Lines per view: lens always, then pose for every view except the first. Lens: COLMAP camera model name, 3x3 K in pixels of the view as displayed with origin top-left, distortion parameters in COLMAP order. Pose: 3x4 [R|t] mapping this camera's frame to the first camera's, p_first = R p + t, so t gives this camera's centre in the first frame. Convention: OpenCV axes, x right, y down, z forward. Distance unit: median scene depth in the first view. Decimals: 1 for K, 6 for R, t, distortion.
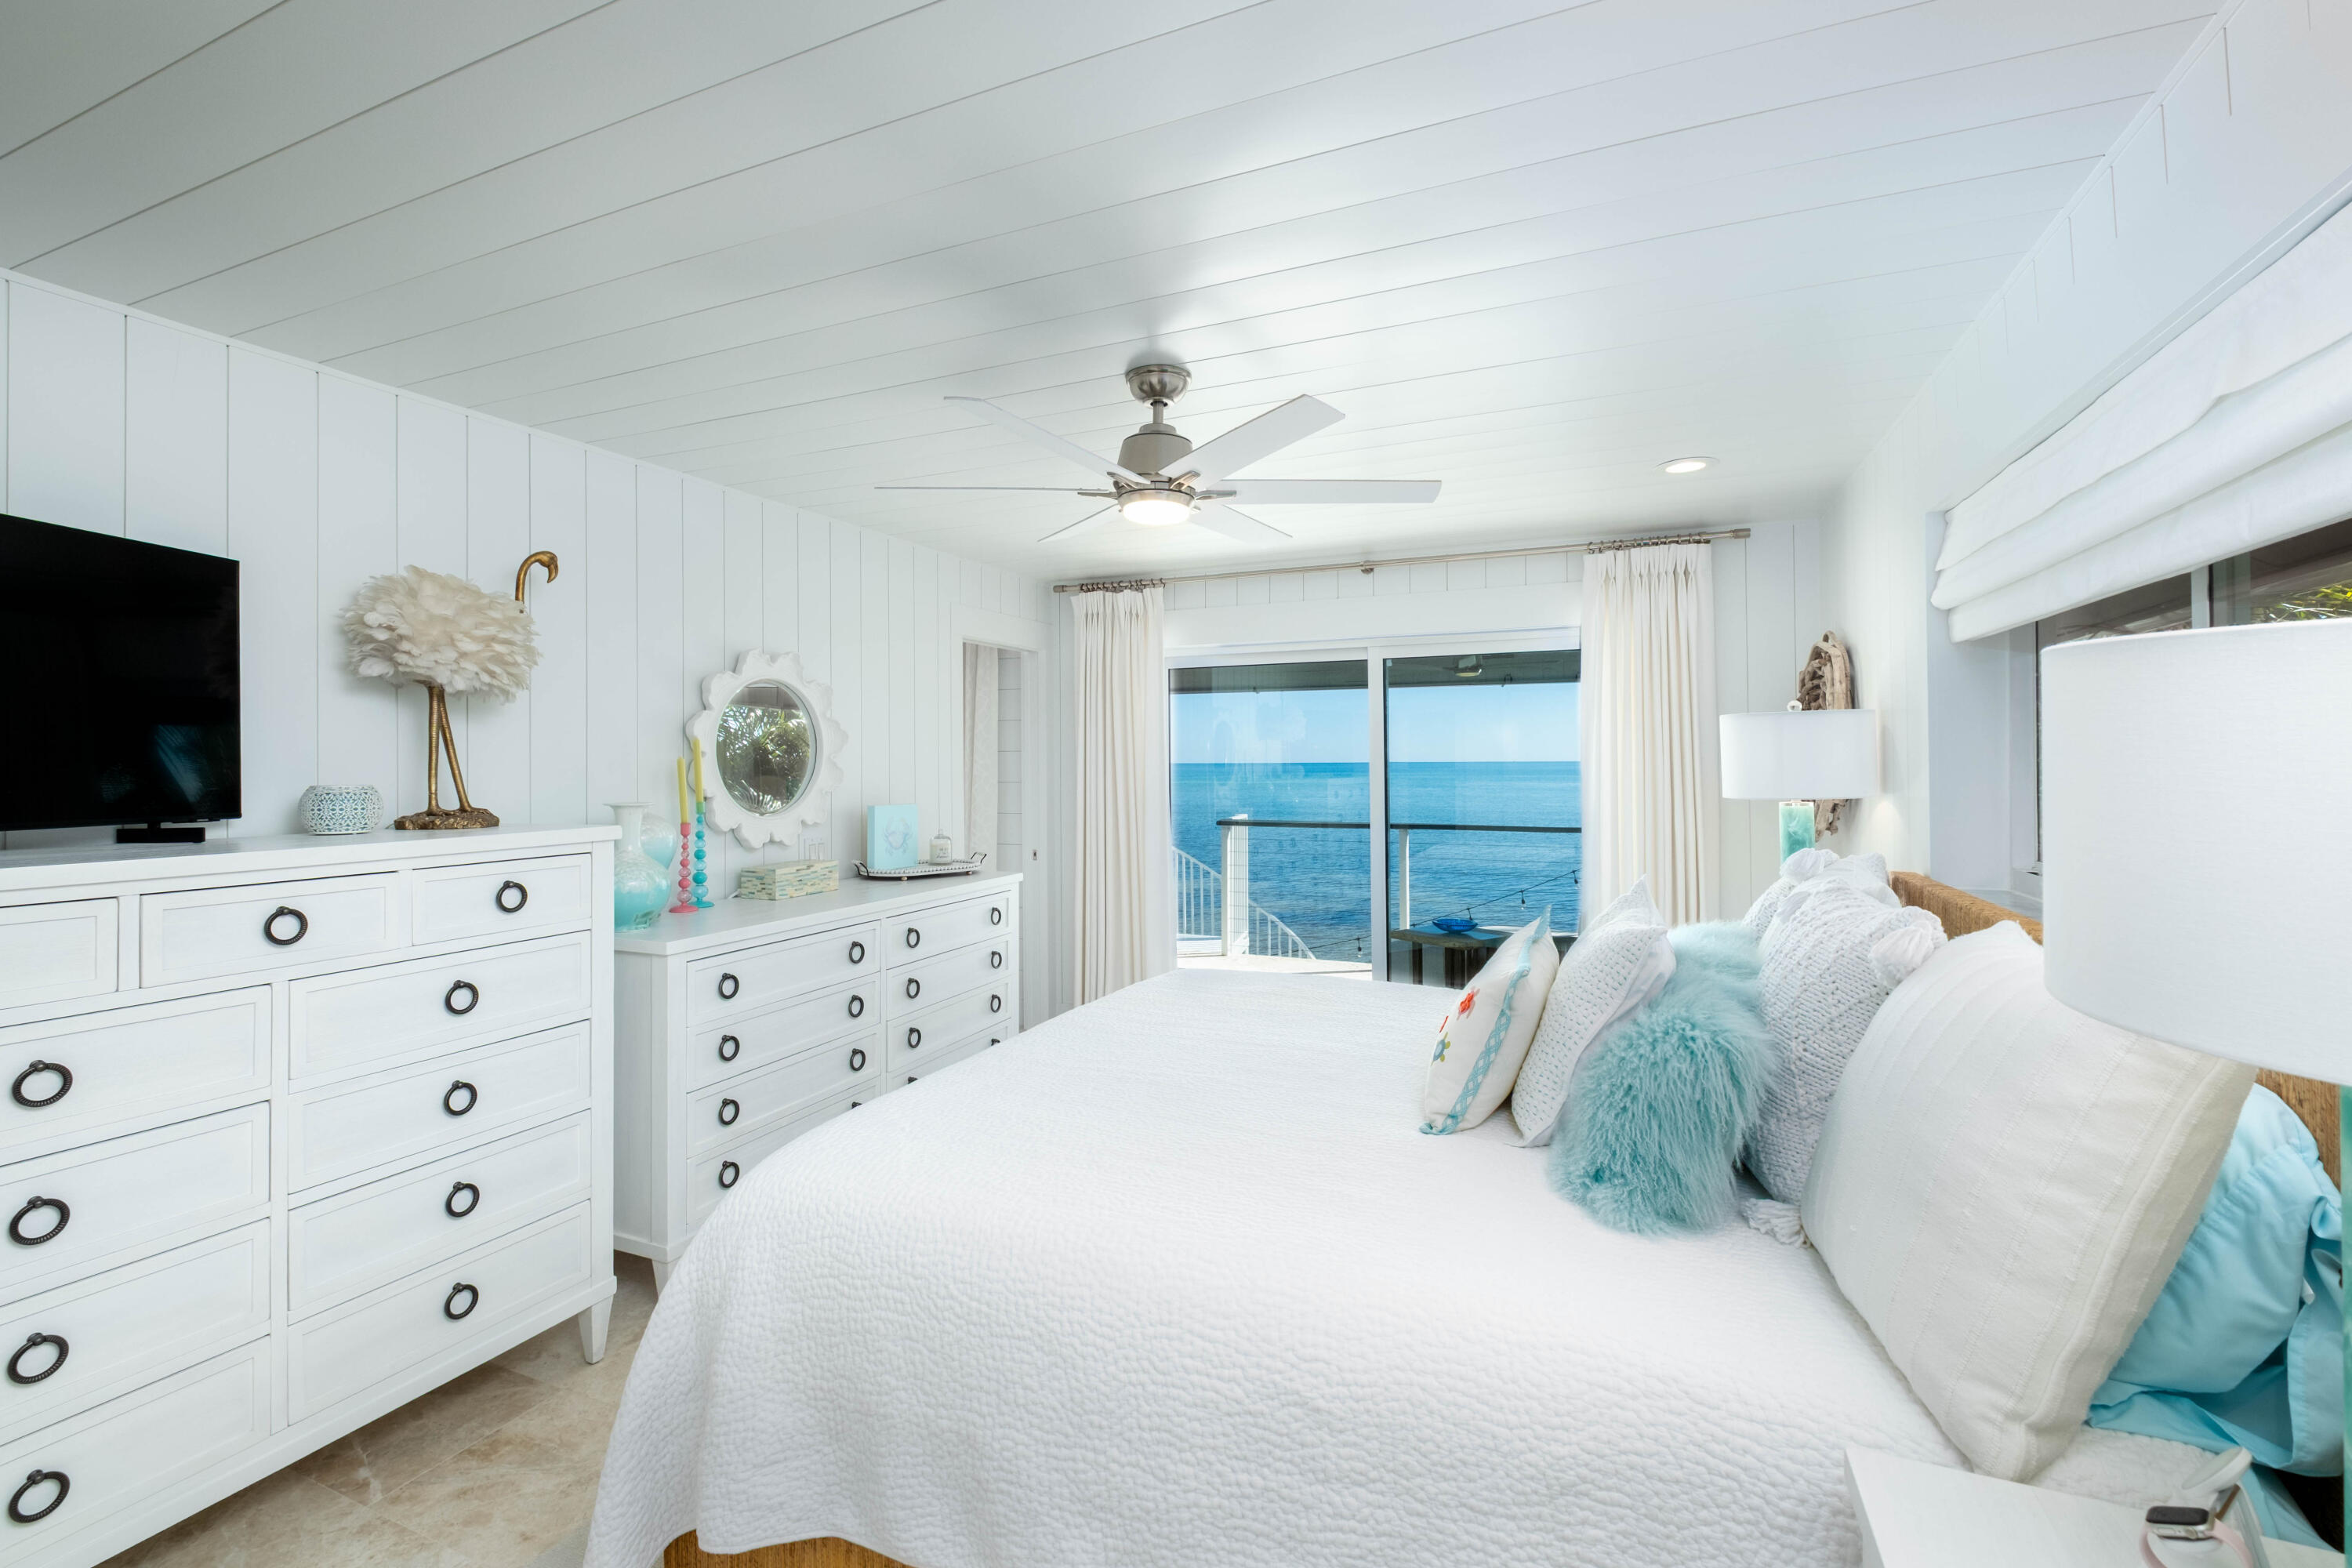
lens RADIAL K [[1029.7, 0, 1173.4], [0, 1029.7, 769.9], [0, 0, 1]] dist [-0.000862, -0.000212]
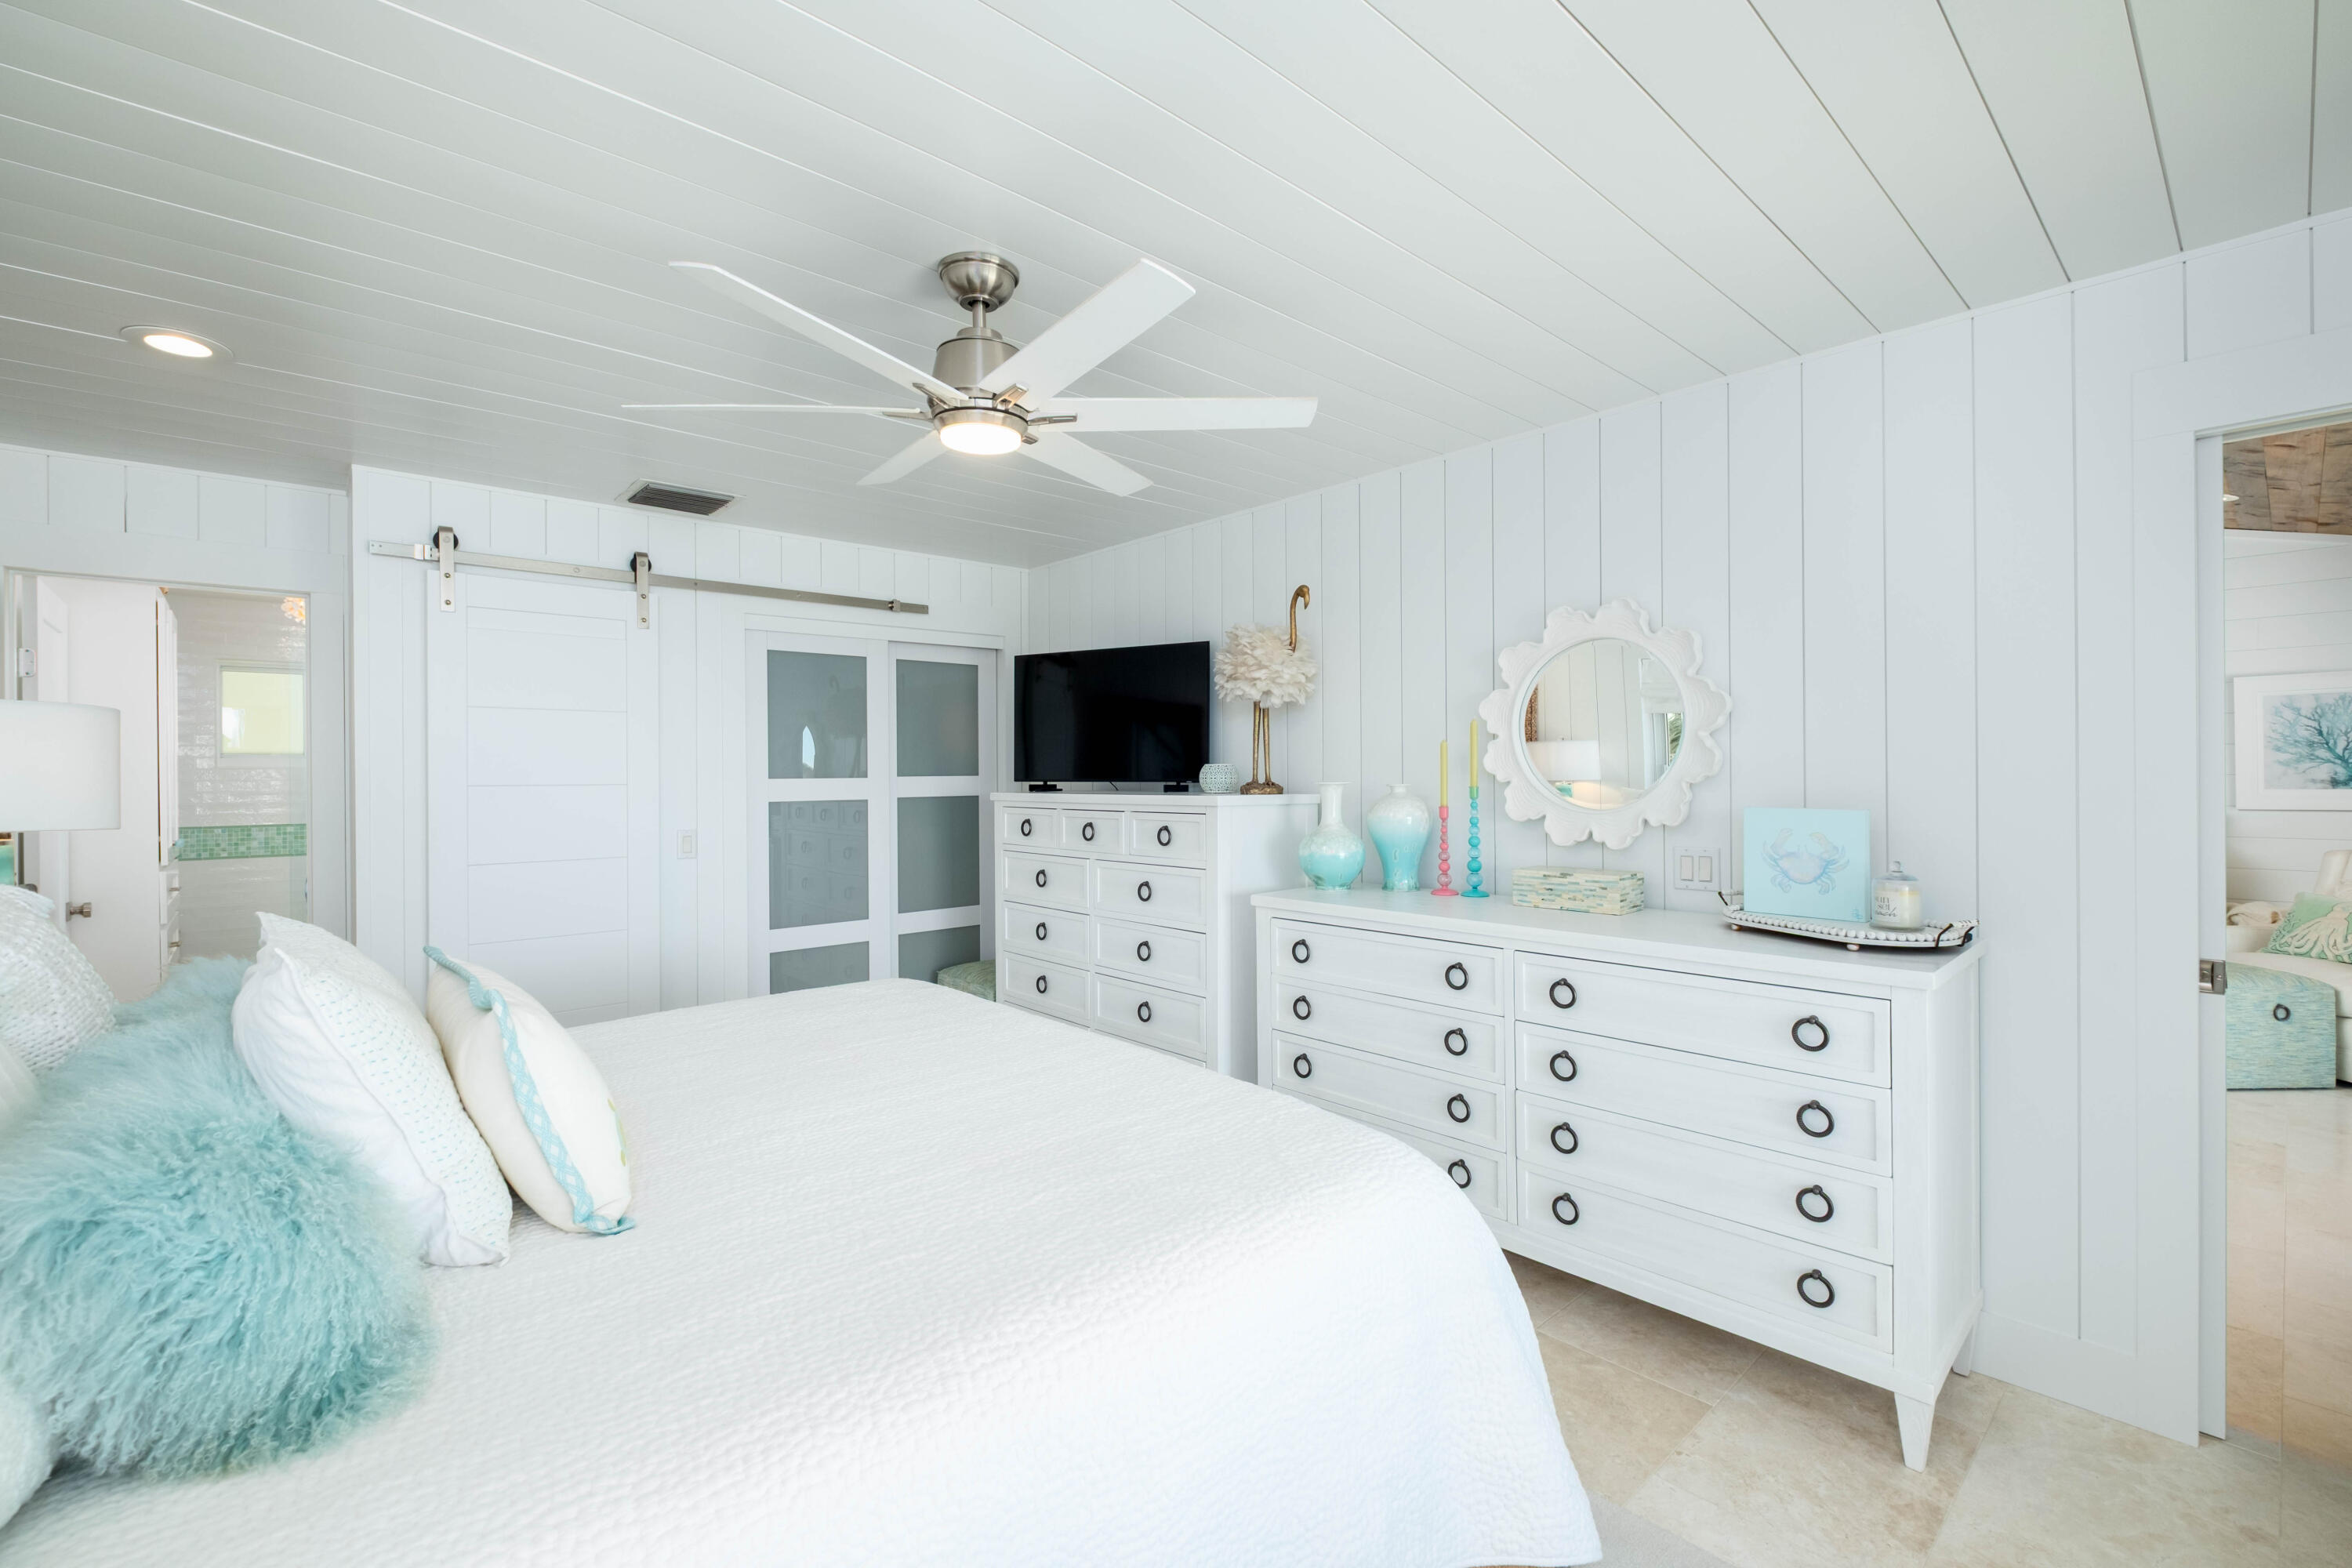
lens RADIAL K [[994.7, 0, 1194.0], [0, 994.7, 770.7], [0, 0, 1]] dist [0.000918, 0.000070]
pose [[-0.402030, 0.009214, -0.915580, 0.580758], [0.003992, 0.999957, 0.008311, 0.008283], [0.915618, -0.000314, -0.402050, 1.319904]]
